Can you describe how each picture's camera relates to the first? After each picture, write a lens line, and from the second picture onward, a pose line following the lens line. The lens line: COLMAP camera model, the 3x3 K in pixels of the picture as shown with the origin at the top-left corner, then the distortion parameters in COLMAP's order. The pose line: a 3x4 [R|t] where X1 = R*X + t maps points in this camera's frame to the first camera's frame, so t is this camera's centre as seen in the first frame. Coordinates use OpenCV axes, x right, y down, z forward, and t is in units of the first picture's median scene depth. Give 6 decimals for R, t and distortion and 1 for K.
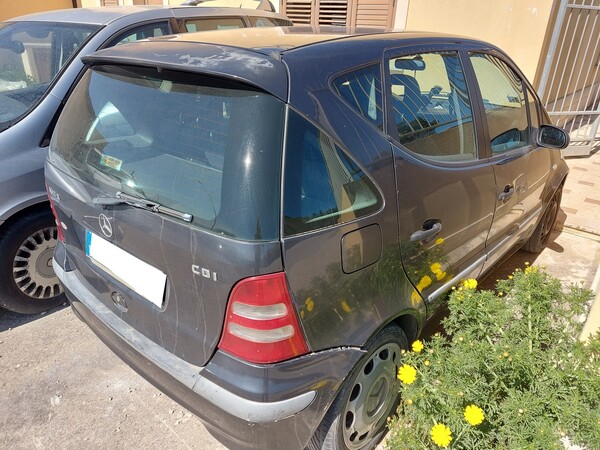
lens RADIAL K [[442.8, 0, 299.6], [0, 442.8, 227.1], [0, 0, 1]] dist [0.071716, -0.041850]
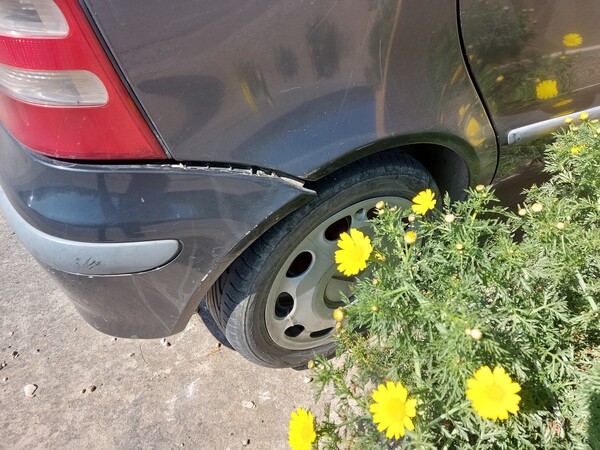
lens RADIAL K [[442.8, 0, 302.6], [0, 442.8, 223.8], [0, 0, 1]] dist [0.071716, -0.041850]
pose [[0.956504, 0.224178, -0.186664, 0.225889], [-0.158713, 0.936800, 0.311796, 0.162465], [0.244765, -0.268608, 0.931633, 0.537570]]
